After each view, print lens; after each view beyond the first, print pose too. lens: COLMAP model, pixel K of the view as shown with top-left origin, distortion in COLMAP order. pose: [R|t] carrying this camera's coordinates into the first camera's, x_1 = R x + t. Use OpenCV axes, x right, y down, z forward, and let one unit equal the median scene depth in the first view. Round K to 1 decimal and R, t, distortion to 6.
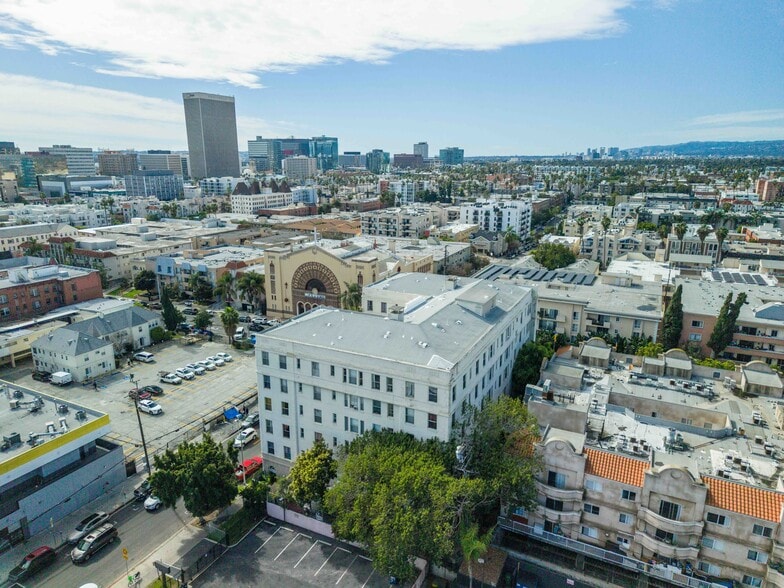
lens RADIAL K [[519.3, 0, 395.1], [0, 519.3, 291.0], [0, 0, 1]] dist [0.047020, -0.027410]
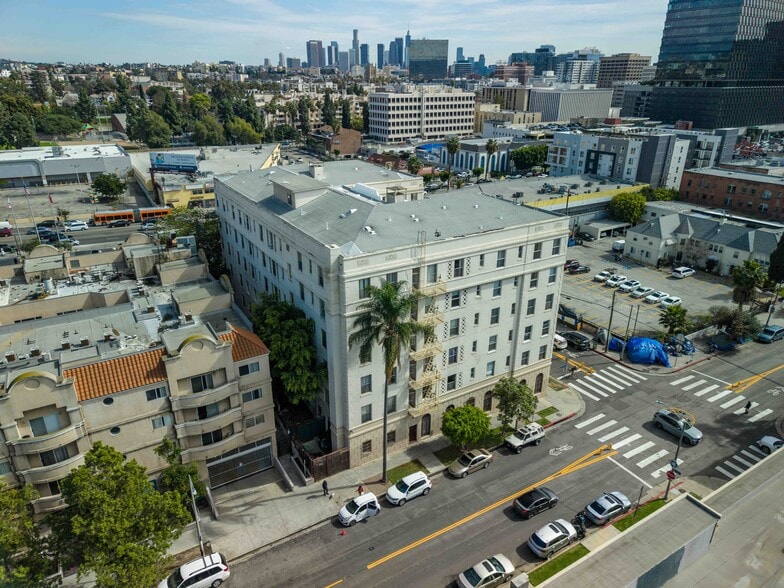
lens RADIAL K [[519.3, 0, 390.3], [0, 519.3, 293.9], [0, 0, 1]] dist [0.047020, -0.027410]
pose [[-0.540168, 0.318222, -0.779072, 0.561724], [-0.218004, 0.841237, 0.494767, -0.201211], [0.812830, 0.437098, -0.385036, 1.122445]]
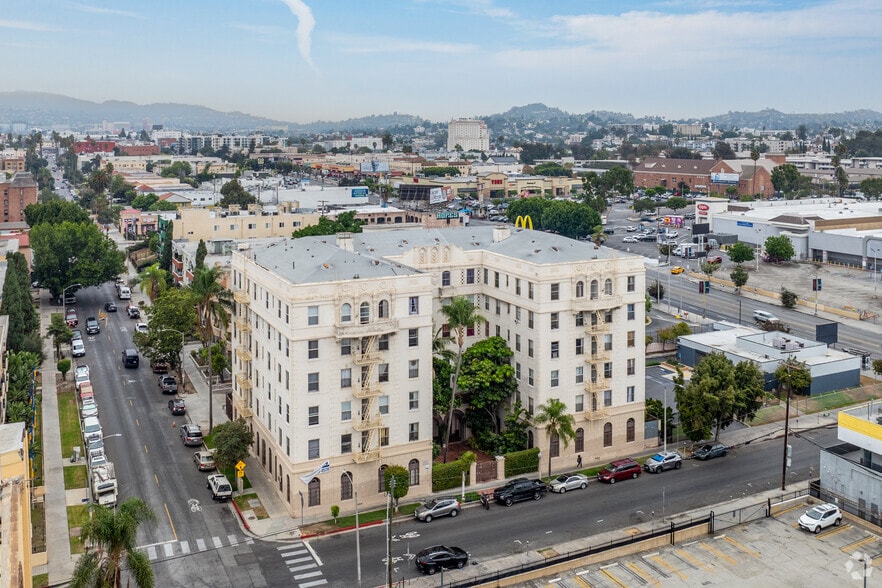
lens RADIAL K [[837.3, 0, 448.6], [0, 837.3, 157.3], [0, 0, 1]] dist [-0.015691, 0.000000]
pose [[-0.793837, -0.018531, 0.607848, -0.586526], [0.152144, 0.961697, 0.228016, -0.310940], [-0.588792, 0.273487, -0.760611, 1.506563]]
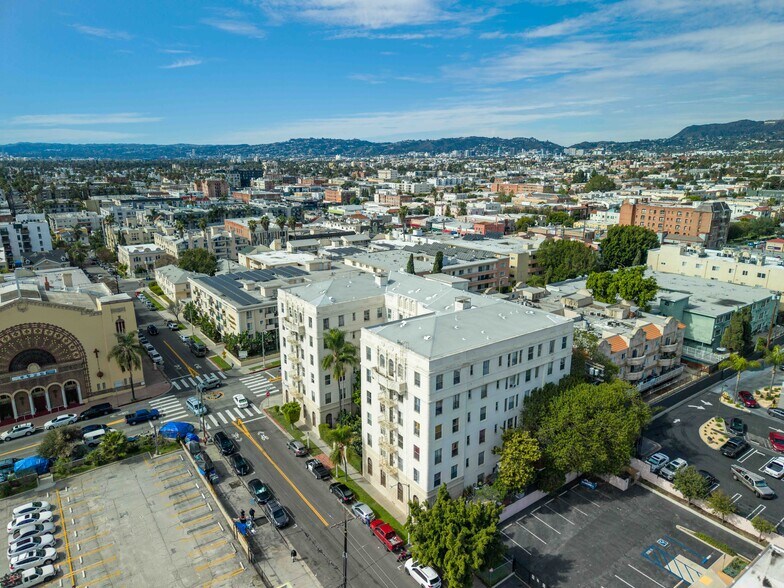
lens RADIAL K [[519.3, 0, 392.3], [0, 519.3, 300.1], [0, 0, 1]] dist [0.047020, -0.027410]
pose [[0.465279, -0.236384, 0.853017, -0.684450], [0.225014, 0.963612, 0.144297, -0.105348], [-0.856087, 0.124802, 0.501538, 0.400347]]
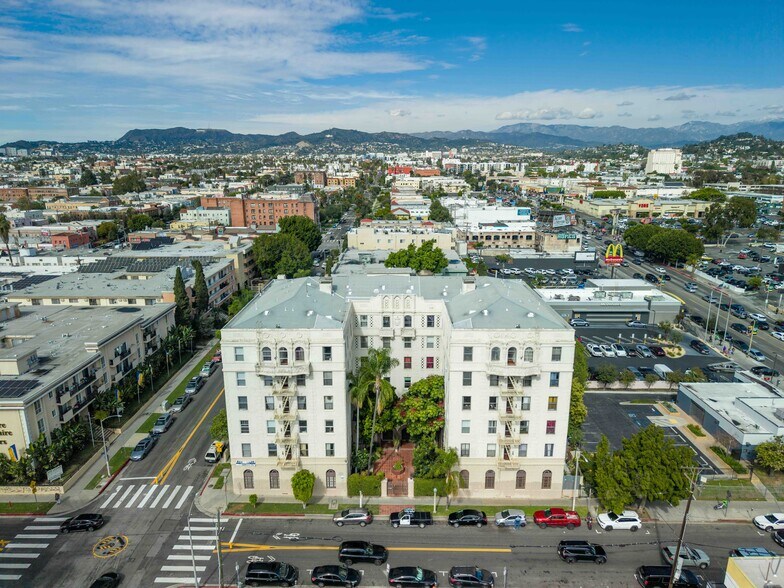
lens RADIAL K [[519.3, 0, 393.8], [0, 519.3, 302.5], [0, 0, 1]] dist [0.047020, -0.027410]
pose [[-0.438341, -0.239674, 0.866264, -0.608216], [0.227201, 0.902944, 0.364789, -0.244458], [-0.869619, 0.356718, -0.341343, 1.049378]]
